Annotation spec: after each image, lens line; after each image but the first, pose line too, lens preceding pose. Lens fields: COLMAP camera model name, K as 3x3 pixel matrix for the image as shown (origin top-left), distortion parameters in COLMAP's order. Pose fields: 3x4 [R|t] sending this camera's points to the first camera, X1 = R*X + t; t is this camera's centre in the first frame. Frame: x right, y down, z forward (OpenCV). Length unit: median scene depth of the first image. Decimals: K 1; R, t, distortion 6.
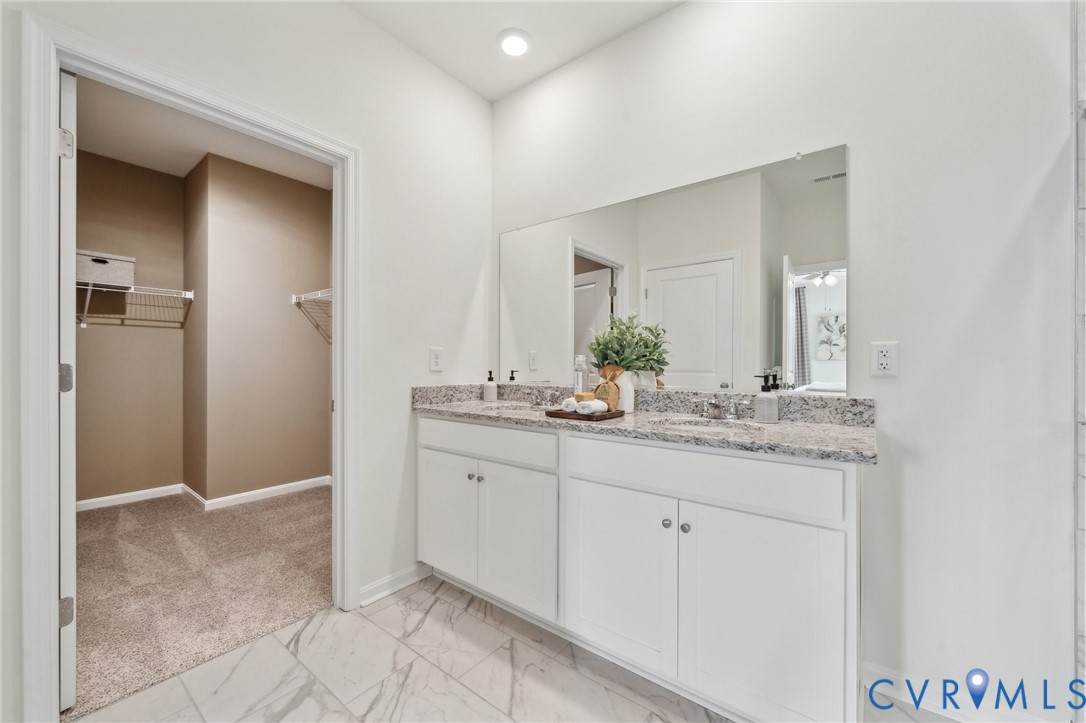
lens RADIAL K [[437.7, 0, 541.6], [0, 437.7, 359.6], [0, 0, 1]] dist [0.003653, 0.000225]
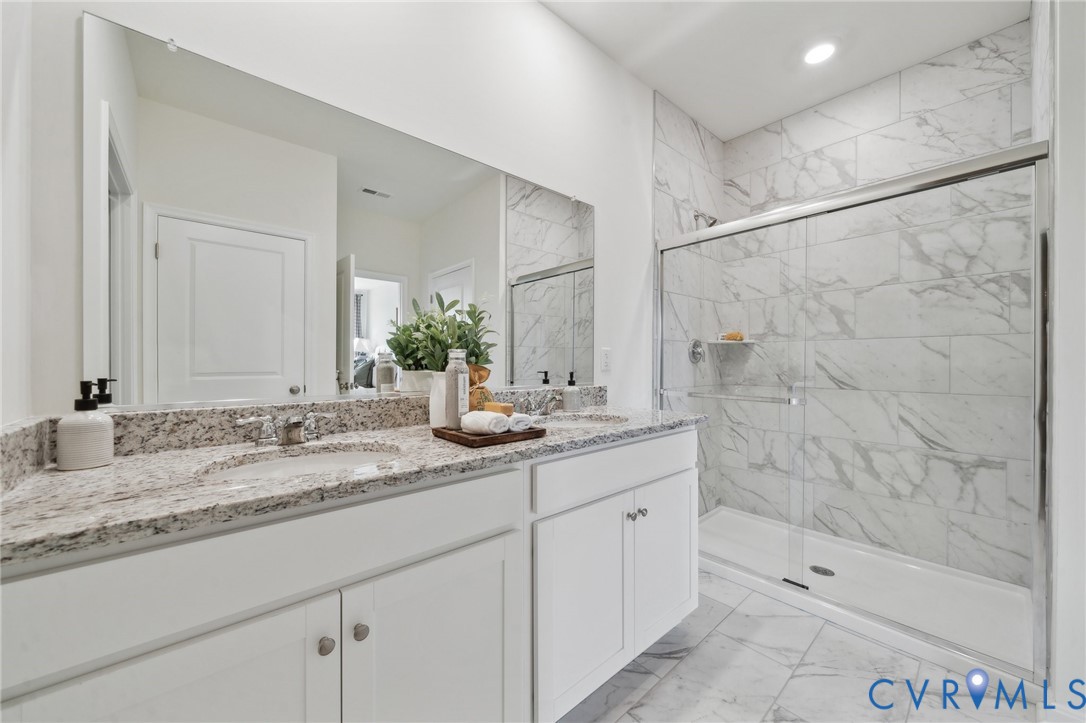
lens RADIAL K [[402.7, 0, 539.2], [0, 402.7, 369.6], [0, 0, 1]] dist [-0.016877, -0.000114]
pose [[0.179148, -0.012361, 0.983744, -1.087195], [-0.003206, 0.999908, 0.013148, 0.032161], [-0.983817, -0.005510, 0.179092, 1.720328]]
